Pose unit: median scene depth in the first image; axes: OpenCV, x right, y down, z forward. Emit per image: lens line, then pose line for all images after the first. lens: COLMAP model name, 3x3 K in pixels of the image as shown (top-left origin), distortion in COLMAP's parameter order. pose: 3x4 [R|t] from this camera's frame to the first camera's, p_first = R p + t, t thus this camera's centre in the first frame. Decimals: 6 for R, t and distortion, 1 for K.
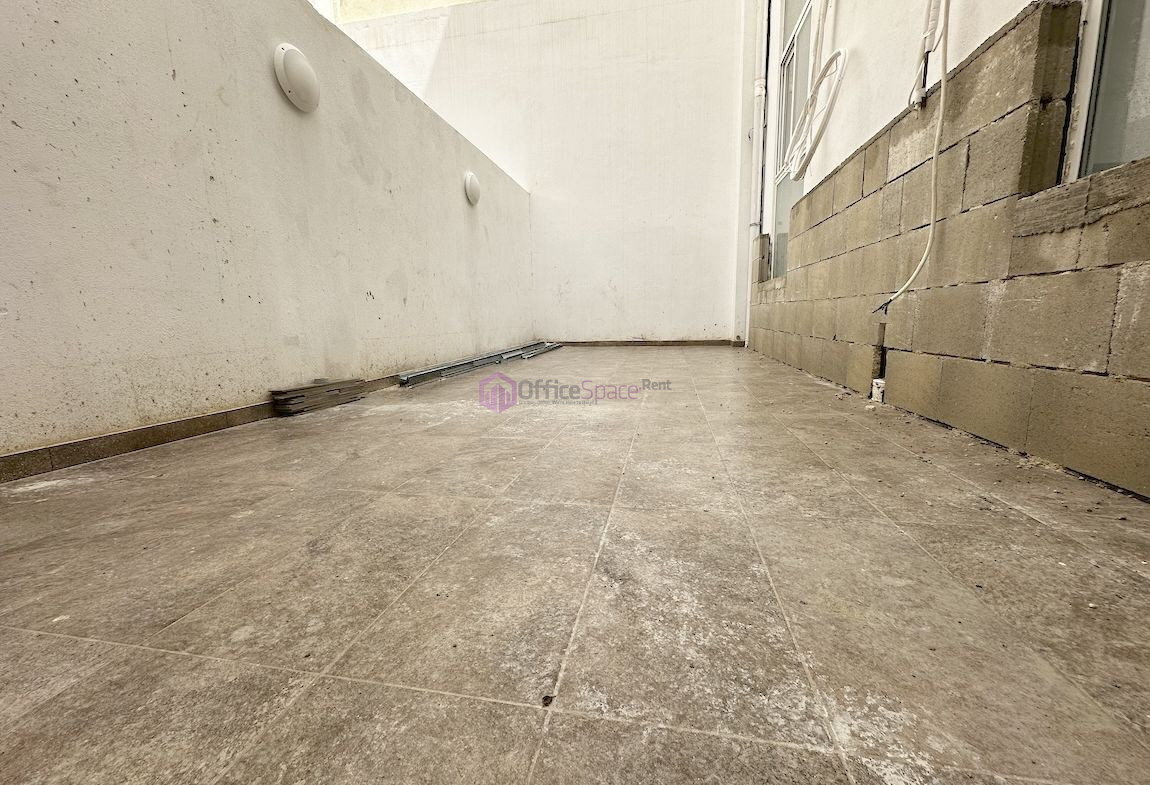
lens RADIAL K [[458.0, 0, 575.0], [0, 458.0, 392.5], [0, 0, 1]] dist [-0.001857, -0.000042]
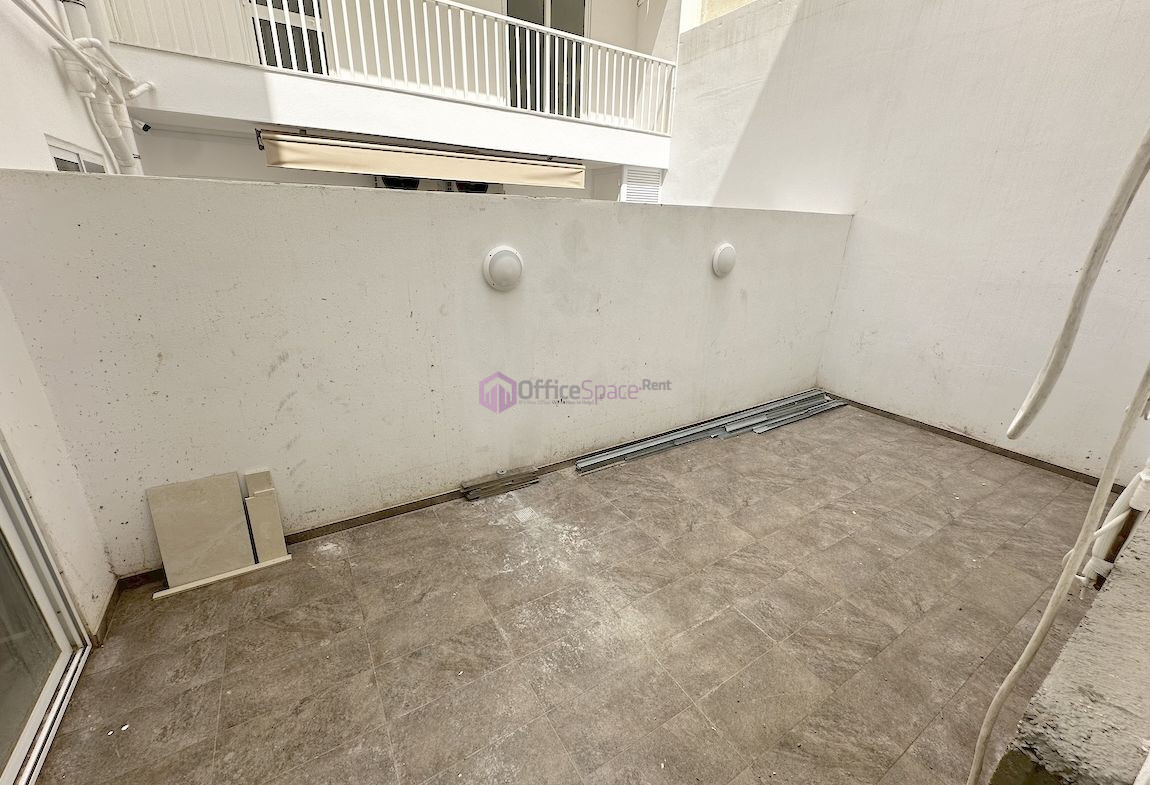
lens RADIAL K [[458.0, 0, 575.0], [0, 458.0, 392.5], [0, 0, 1]] dist [-0.001857, -0.000042]
pose [[0.682184, 0.284468, -0.673575, 0.676922], [-0.153260, 0.956382, 0.248686, -0.907783], [0.714938, -0.066418, 0.696026, 0.262950]]
